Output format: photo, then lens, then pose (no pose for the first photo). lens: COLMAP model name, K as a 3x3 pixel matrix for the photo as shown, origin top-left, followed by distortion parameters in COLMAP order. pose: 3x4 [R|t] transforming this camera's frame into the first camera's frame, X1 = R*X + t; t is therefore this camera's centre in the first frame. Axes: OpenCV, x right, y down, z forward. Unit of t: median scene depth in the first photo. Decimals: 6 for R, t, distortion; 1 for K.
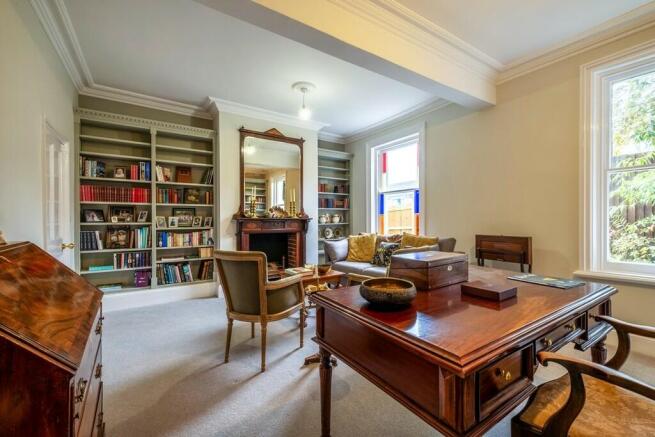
lens RADIAL K [[281.0, 0, 327.5], [0, 281.0, 218.5], [0, 0, 1]] dist [-0.001166, -0.000015]
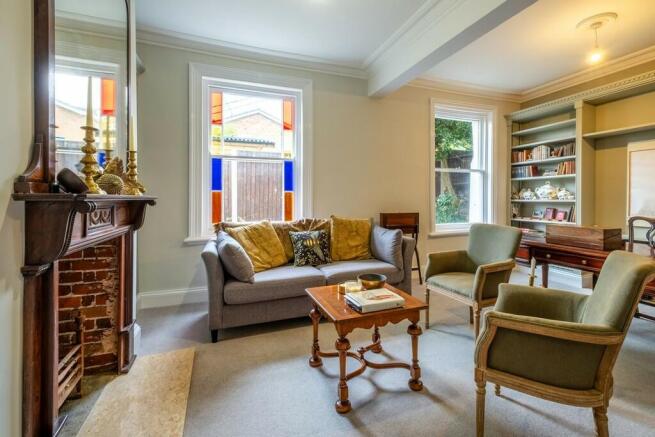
lens RADIAL K [[298.2, 0, 328.4], [0, 298.2, 200.3], [0, 0, 1]] dist [0.000016, 0.000004]
pose [[0.224623, -0.003870, 0.974438, -0.462517], [-0.004148, 0.999979, 0.004928, 0.002970], [-0.974437, -0.005149, 0.224602, 0.705273]]
